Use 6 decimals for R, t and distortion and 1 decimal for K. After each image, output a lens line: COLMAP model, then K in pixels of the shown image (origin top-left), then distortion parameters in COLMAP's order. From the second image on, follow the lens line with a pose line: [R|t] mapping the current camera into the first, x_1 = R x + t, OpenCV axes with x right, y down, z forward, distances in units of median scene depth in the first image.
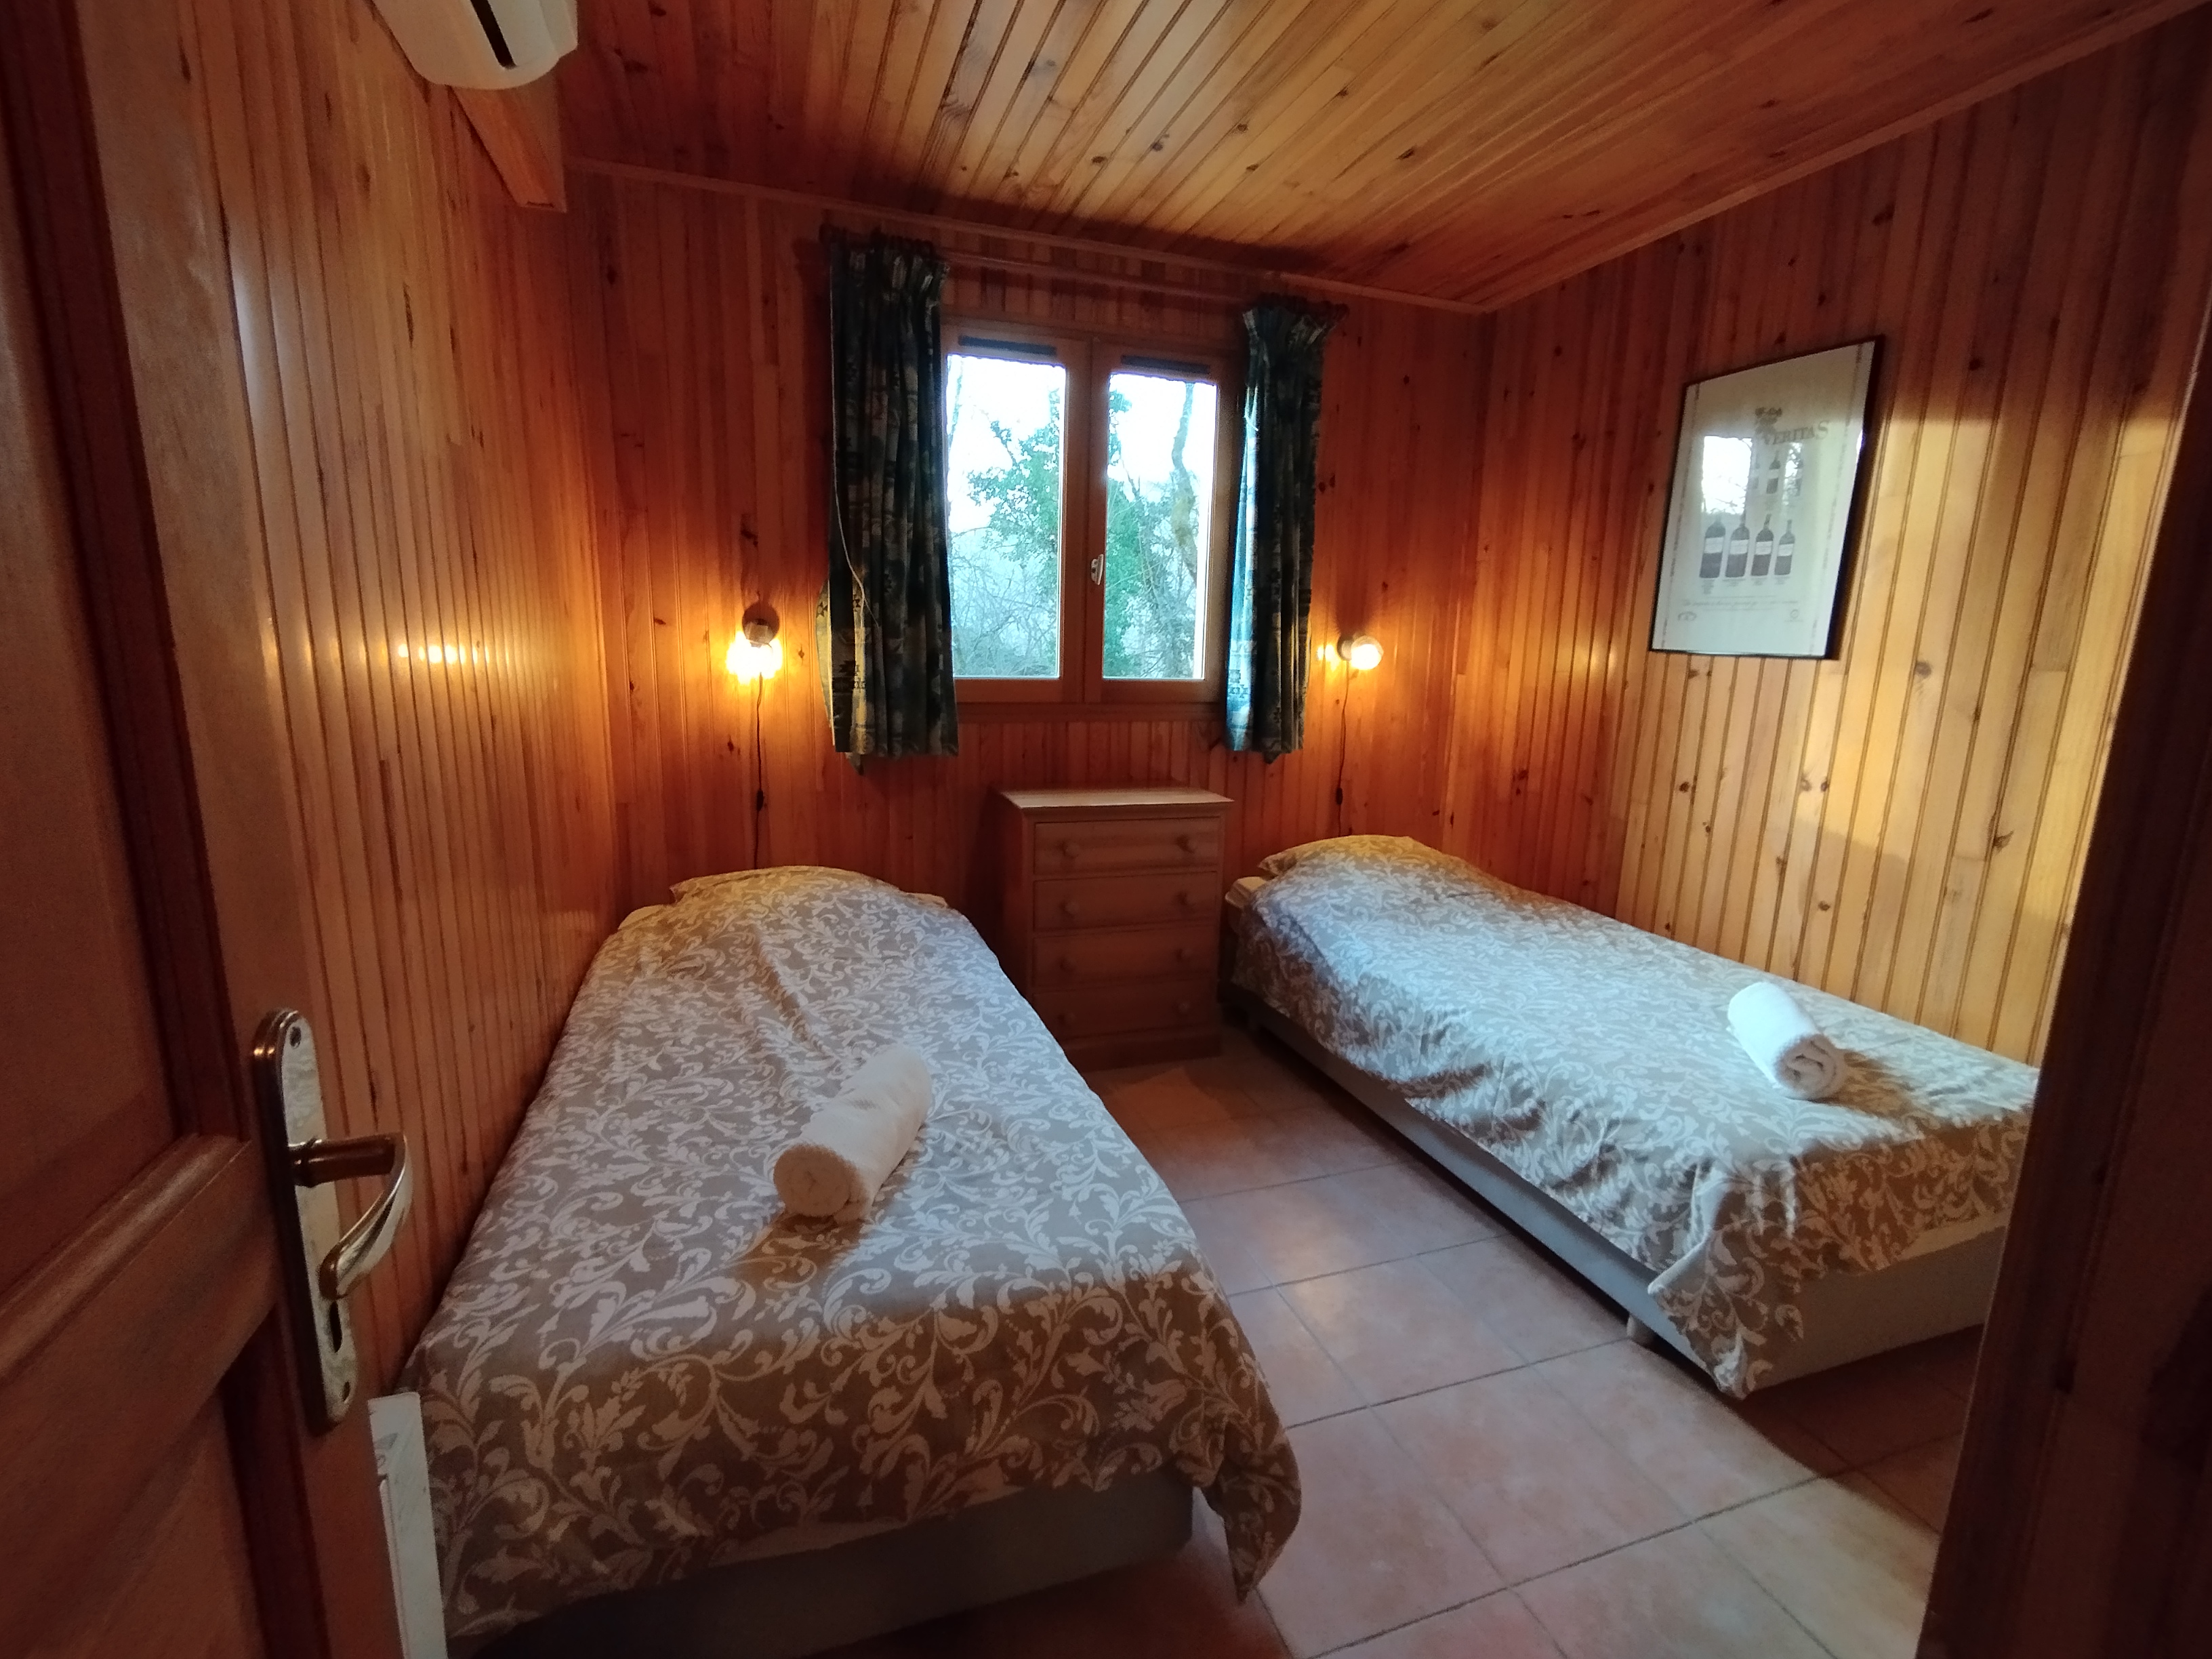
lens RADIAL K [[1000.6, 0, 1117.0], [0, 1000.6, 831.3], [0, 0, 1]] dist [-0.015393, 0.014546]
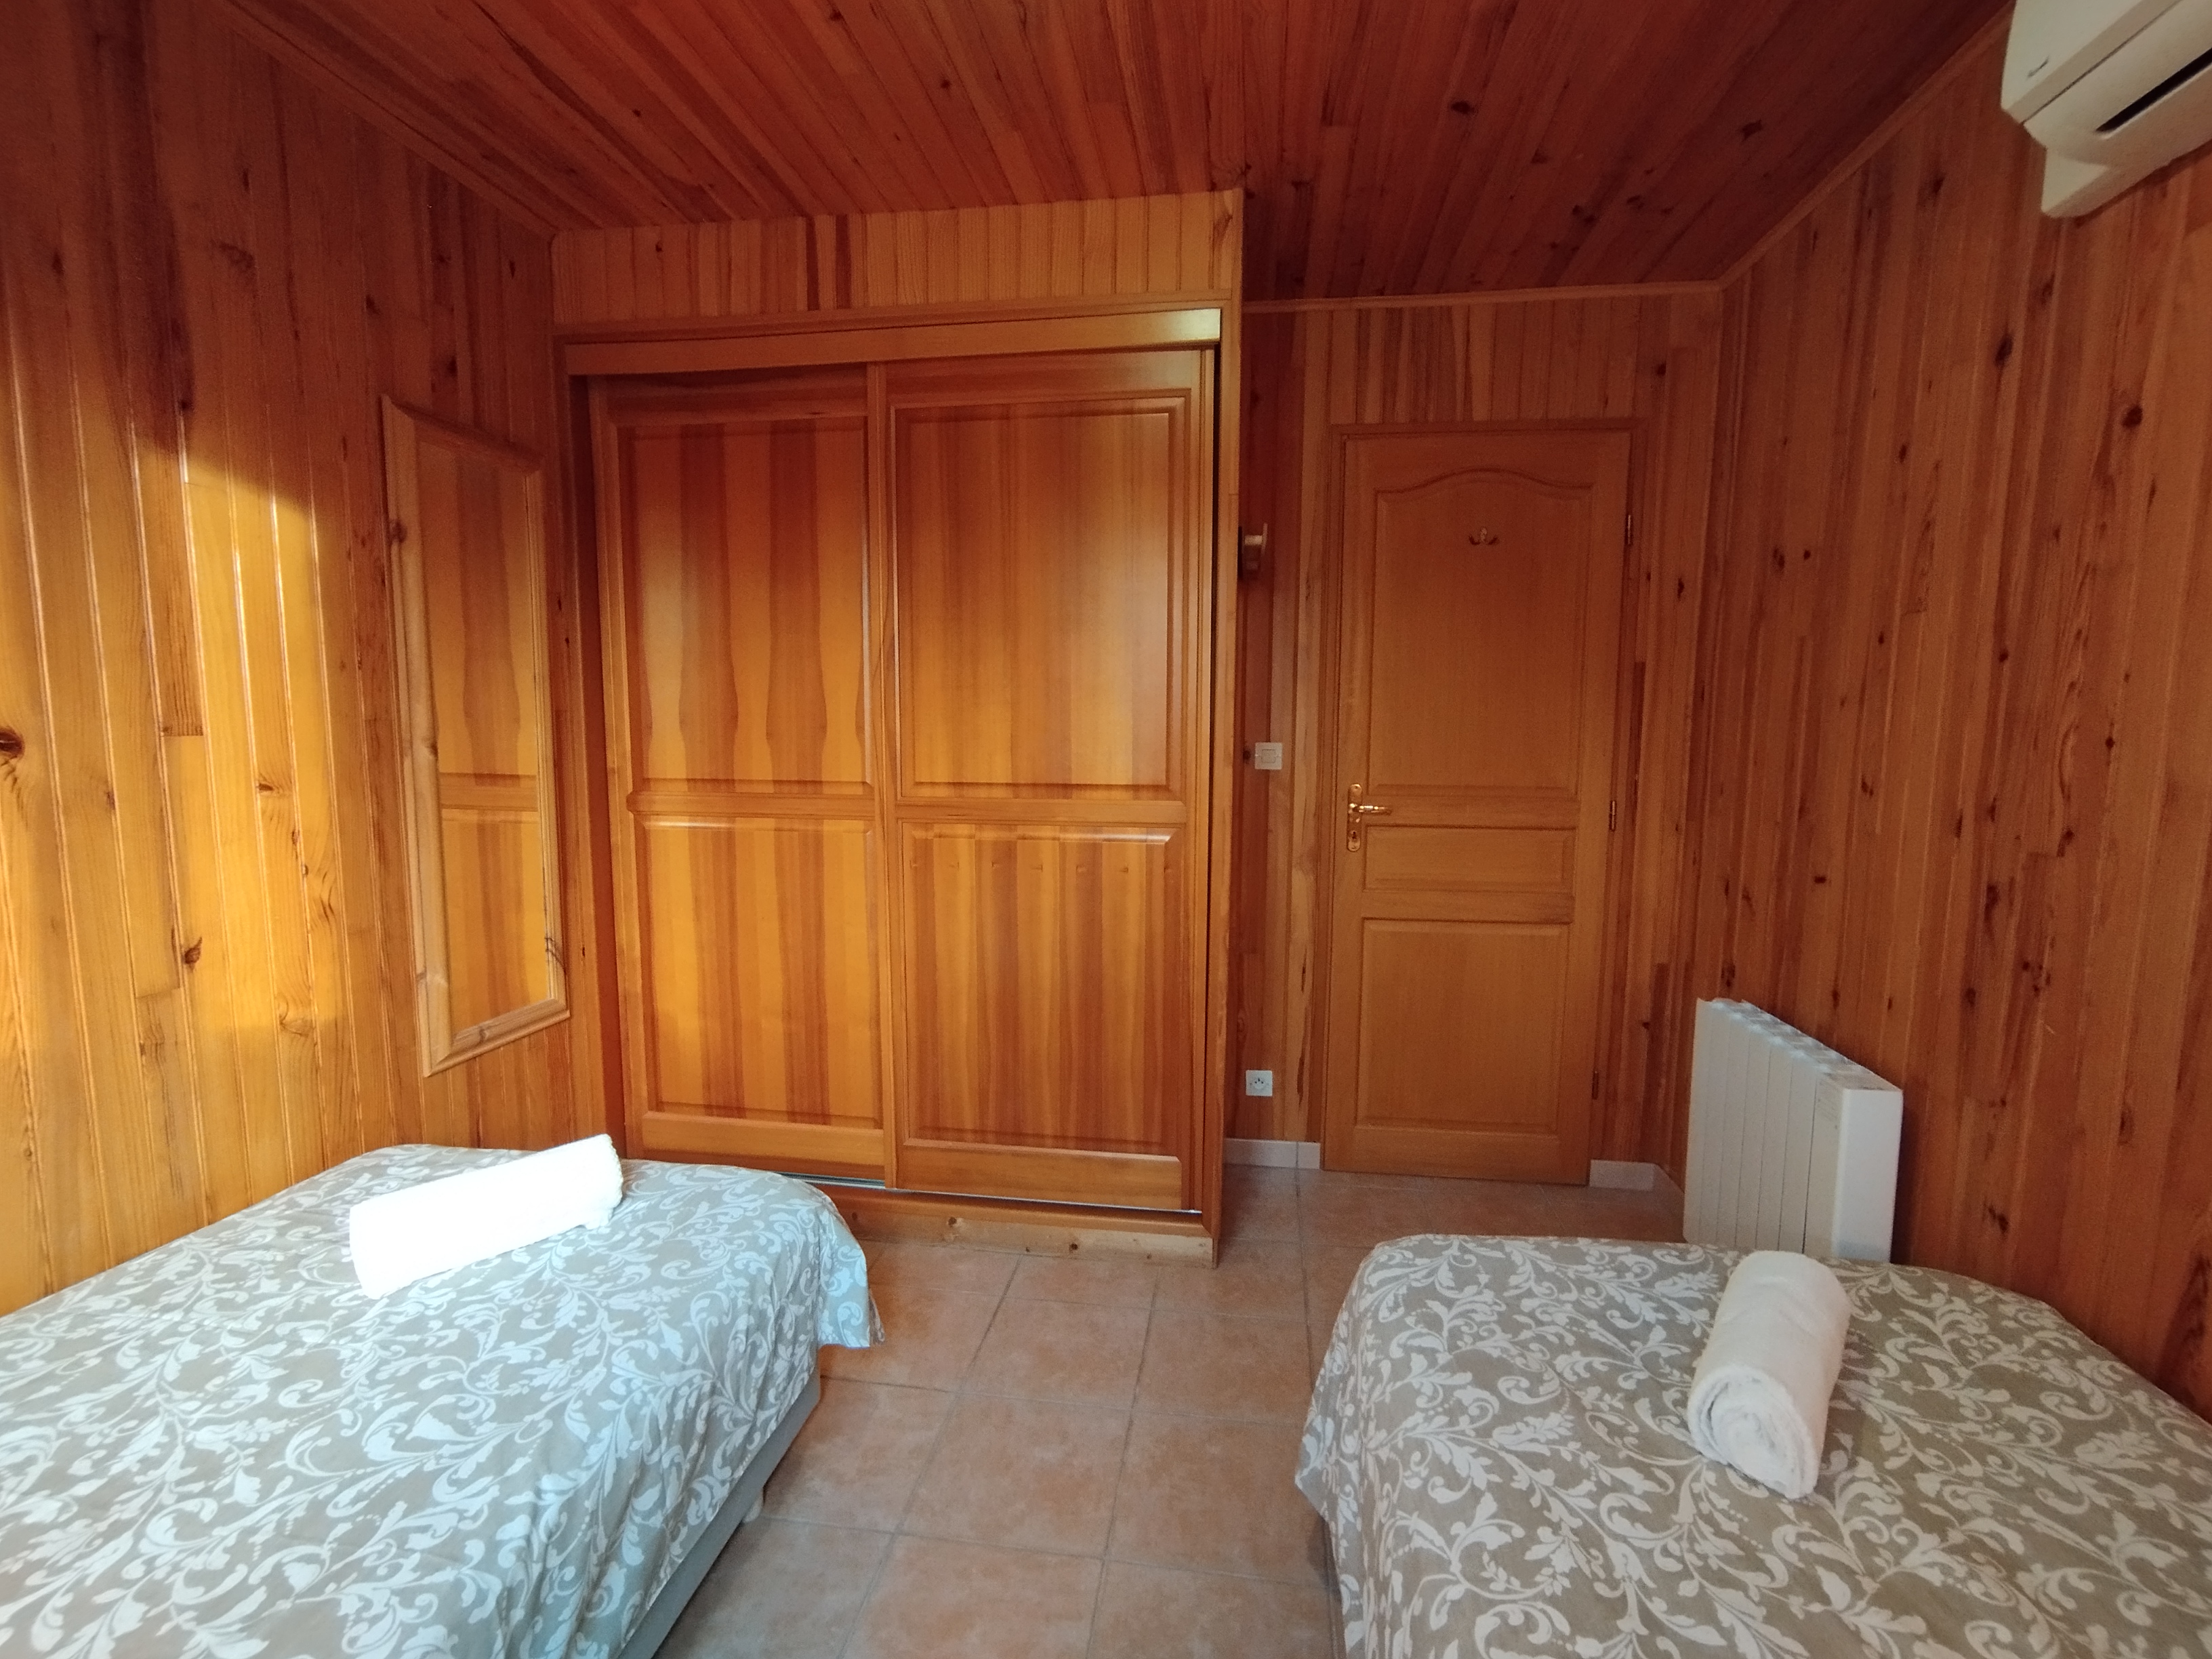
lens RADIAL K [[1000.6, 0, 1117.0], [0, 1000.6, 831.3], [0, 0, 1]] dist [-0.015393, 0.014546]
pose [[-0.882086, -0.082482, 0.463811, -0.077451], [0.063465, 0.954771, 0.290490, -0.204006], [-0.466793, 0.285673, -0.836956, 0.993434]]
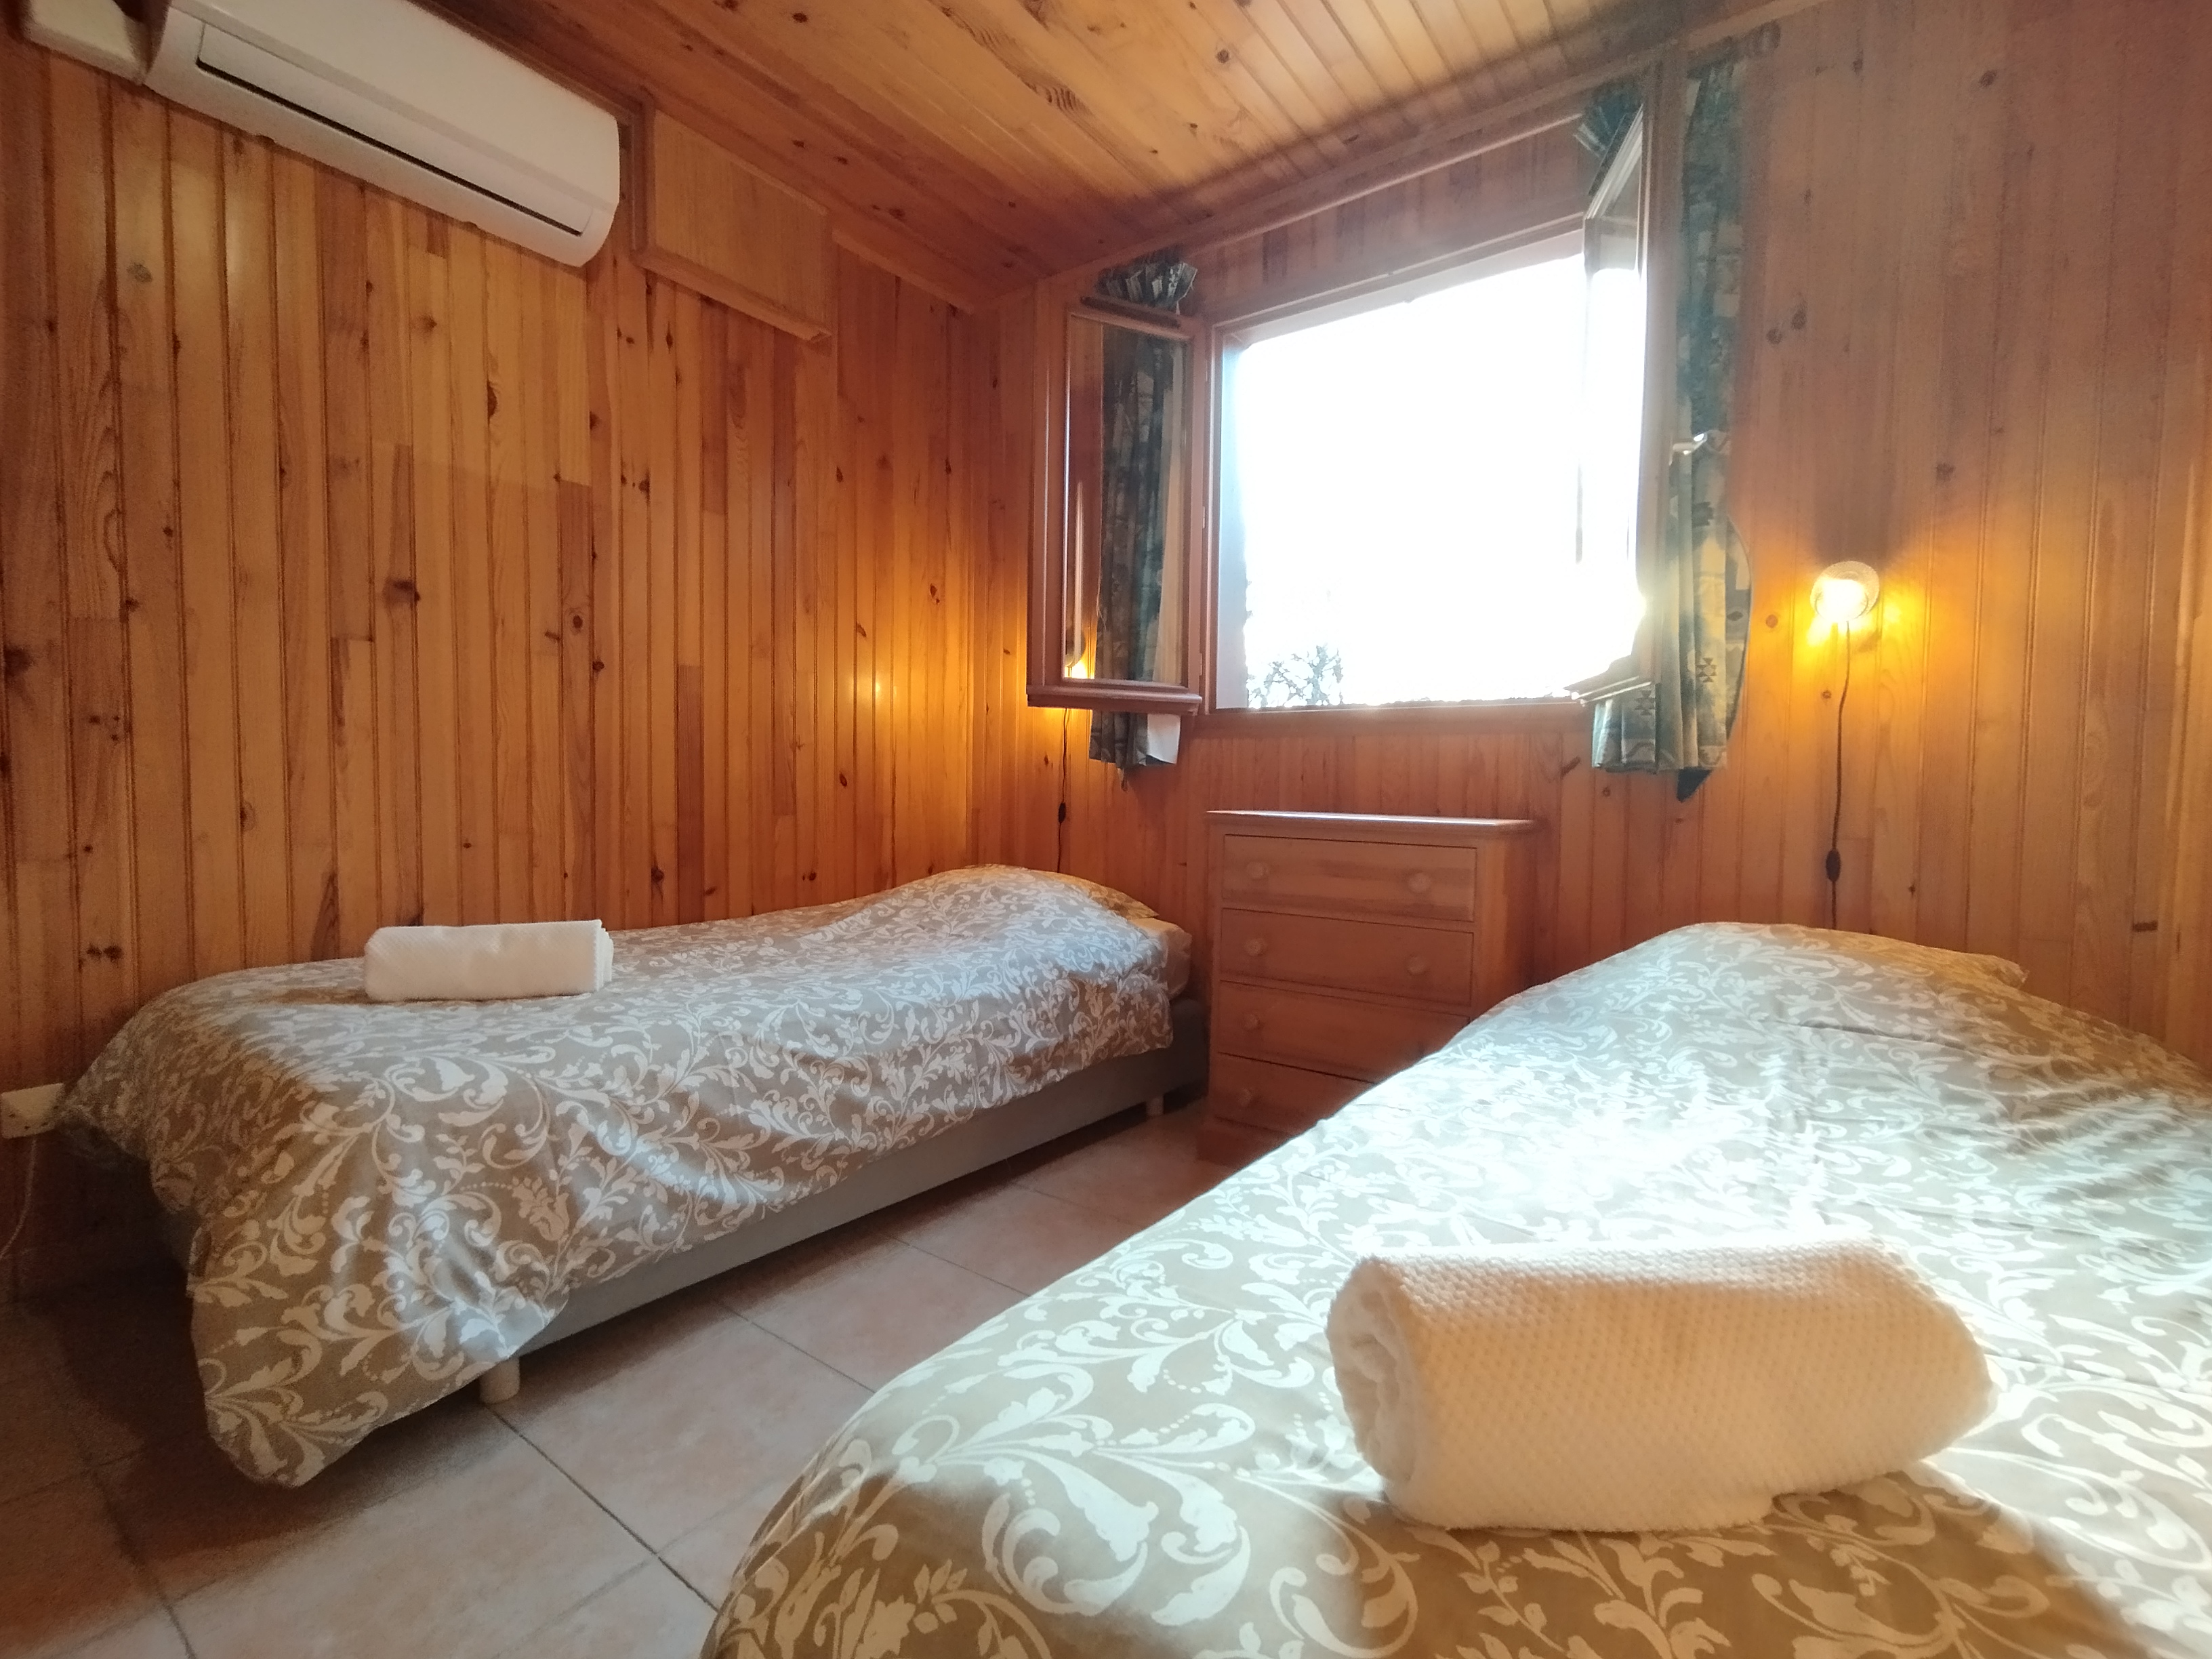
lens RADIAL K [[993.1, 0, 1112.4], [0, 993.1, 835.2], [0, 0, 1]] dist [0.003715, 0.001207]
pose [[0.561041, 0.024464, -0.827426, 0.602127], [-0.162973, 0.983264, -0.081434, 0.075943], [0.811586, 0.180536, 0.555639, 0.502685]]
